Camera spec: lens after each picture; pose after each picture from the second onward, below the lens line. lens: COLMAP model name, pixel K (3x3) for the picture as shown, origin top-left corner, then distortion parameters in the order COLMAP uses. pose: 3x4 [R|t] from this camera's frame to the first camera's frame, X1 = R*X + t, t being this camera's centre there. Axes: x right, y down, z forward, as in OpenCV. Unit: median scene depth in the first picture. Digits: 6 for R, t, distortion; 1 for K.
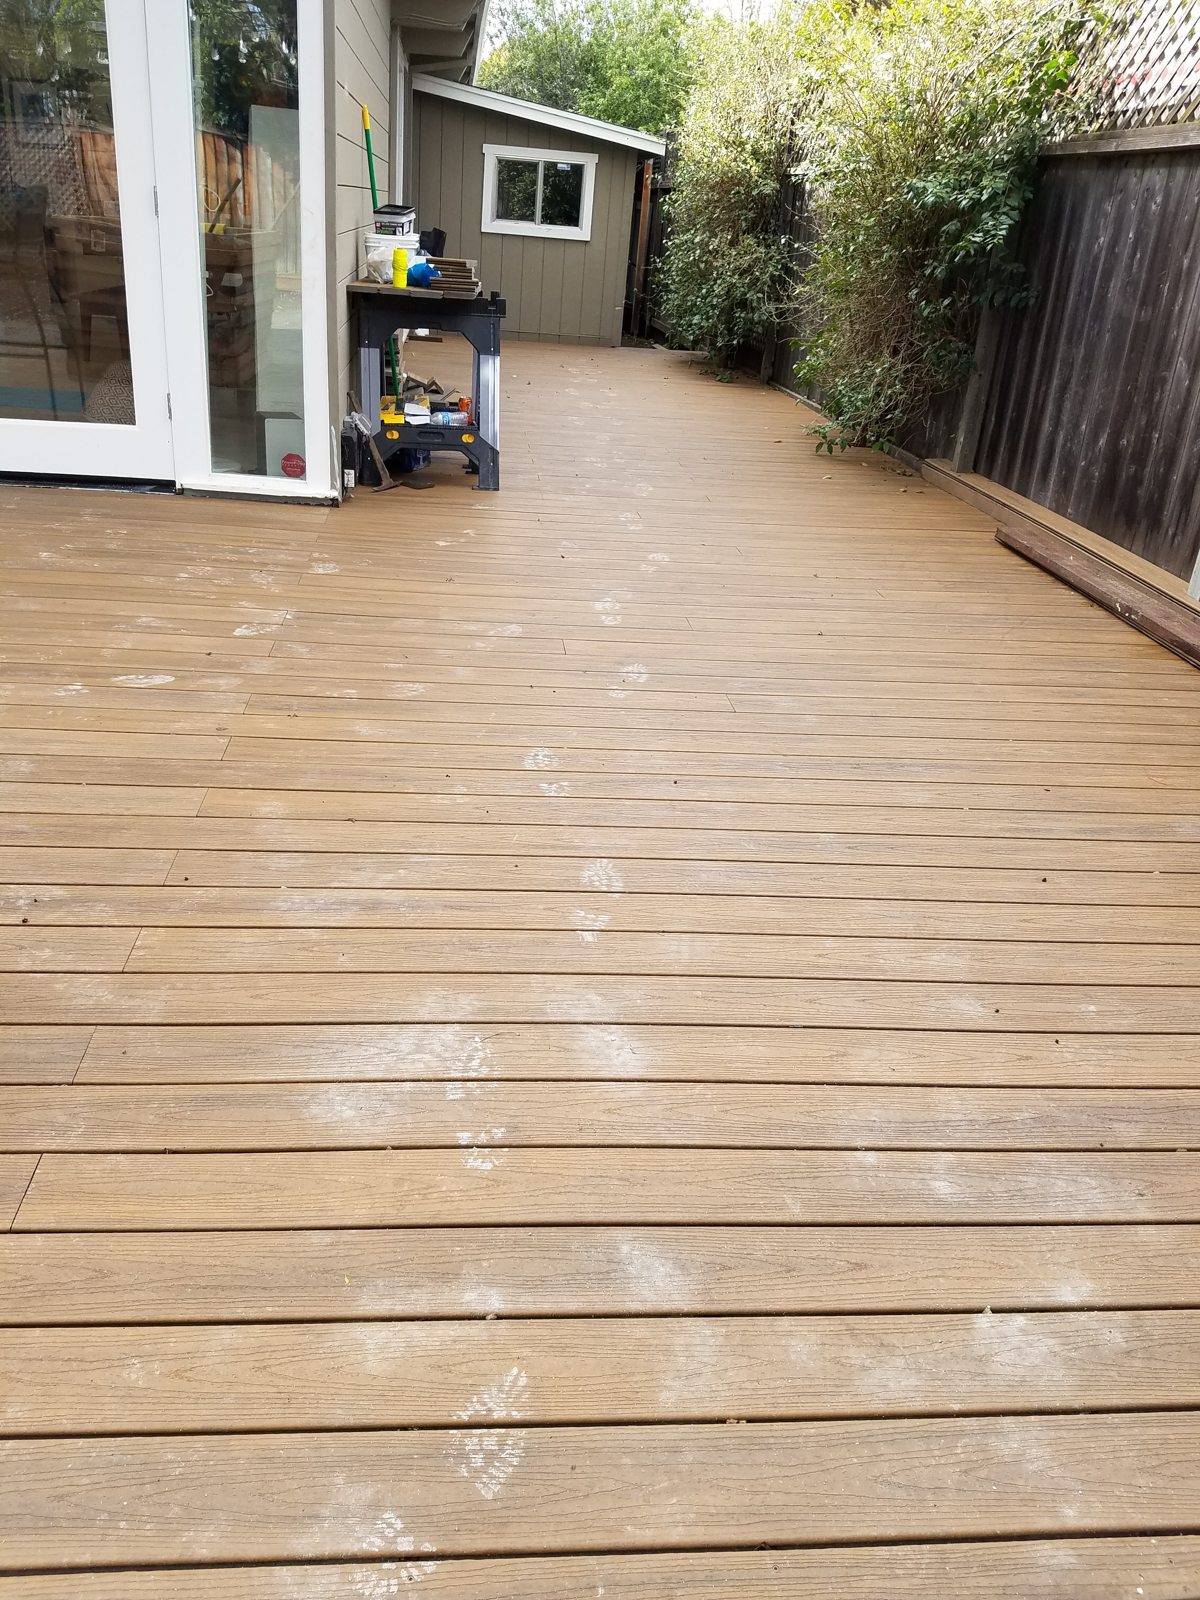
lens RADIAL K [[1258.0, 0, 600.0], [0, 1258.0, 800.0], [0, 0, 1]] dist [0.145564, -0.255540]
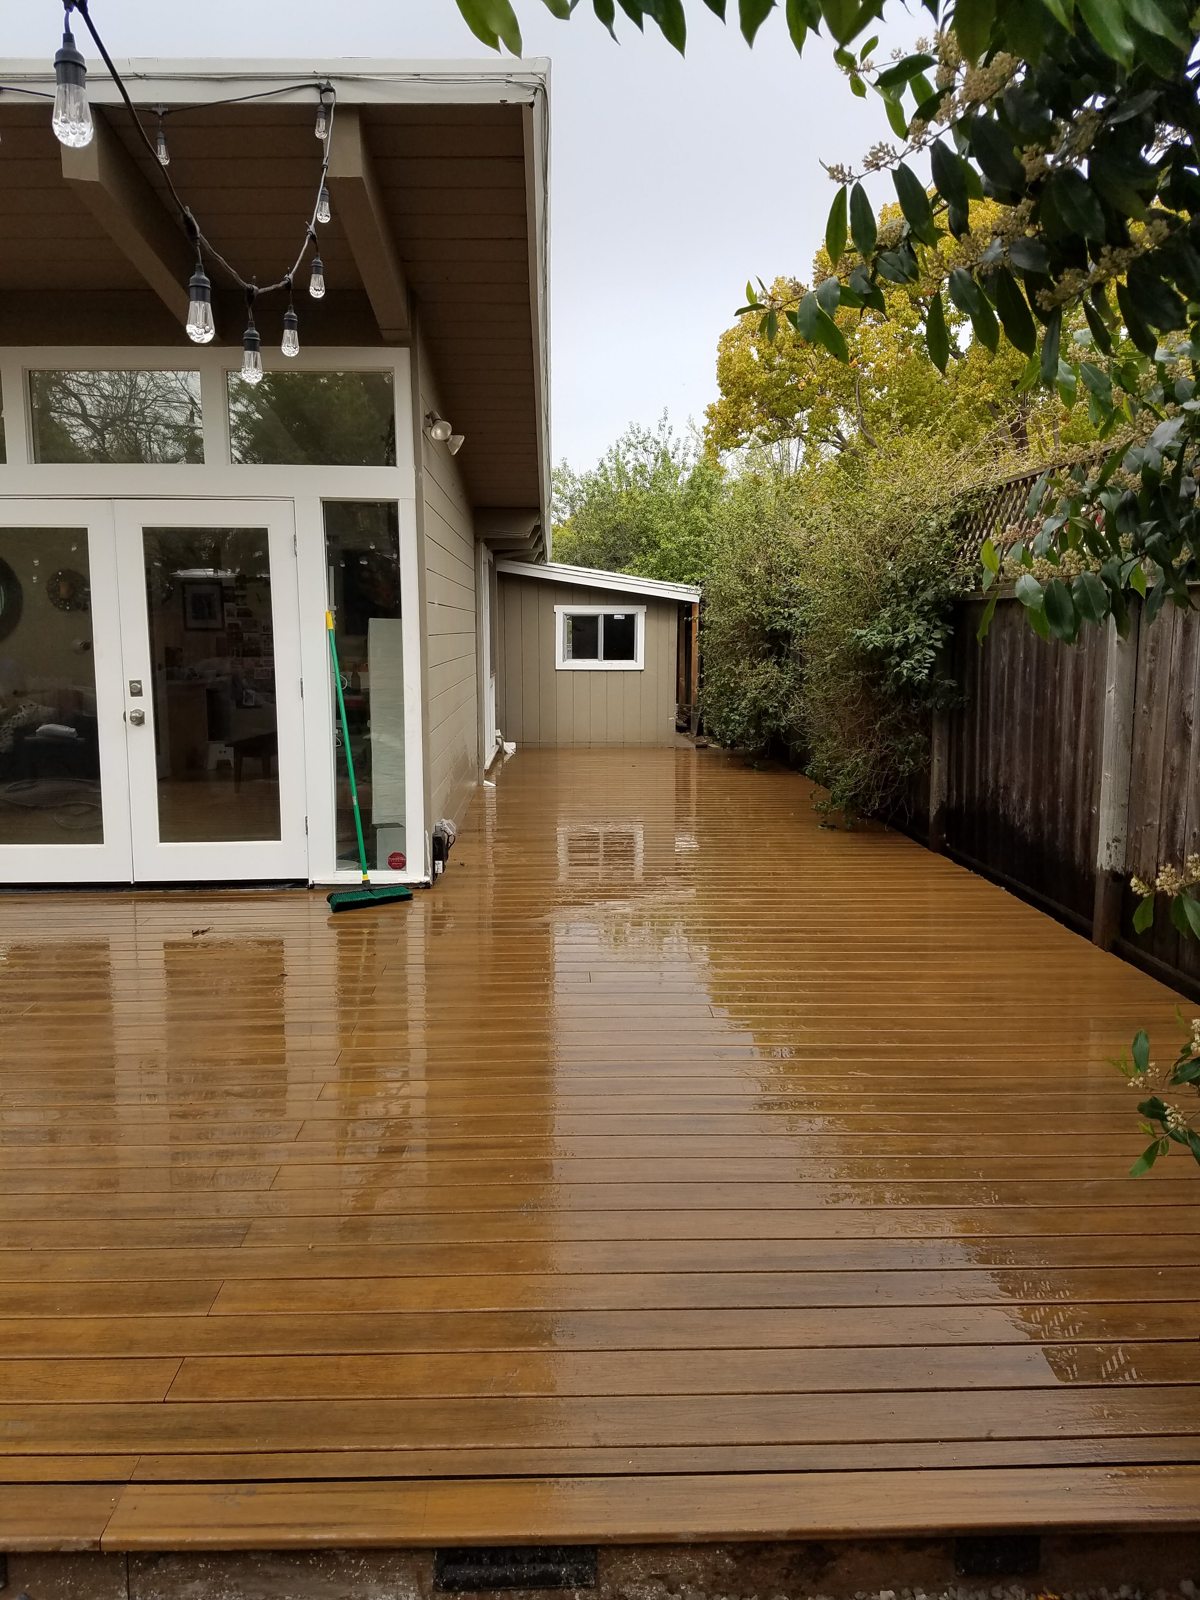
lens RADIAL K [[1258.0, 0, 600.0], [0, 1258.0, 800.0], [0, 0, 1]] dist [0.145564, -0.255540]
pose [[0.995118, -0.063403, -0.075634, 0.065762], [0.038875, 0.956208, -0.290095, 0.060158], [0.090714, 0.285739, 0.954004, -0.228198]]
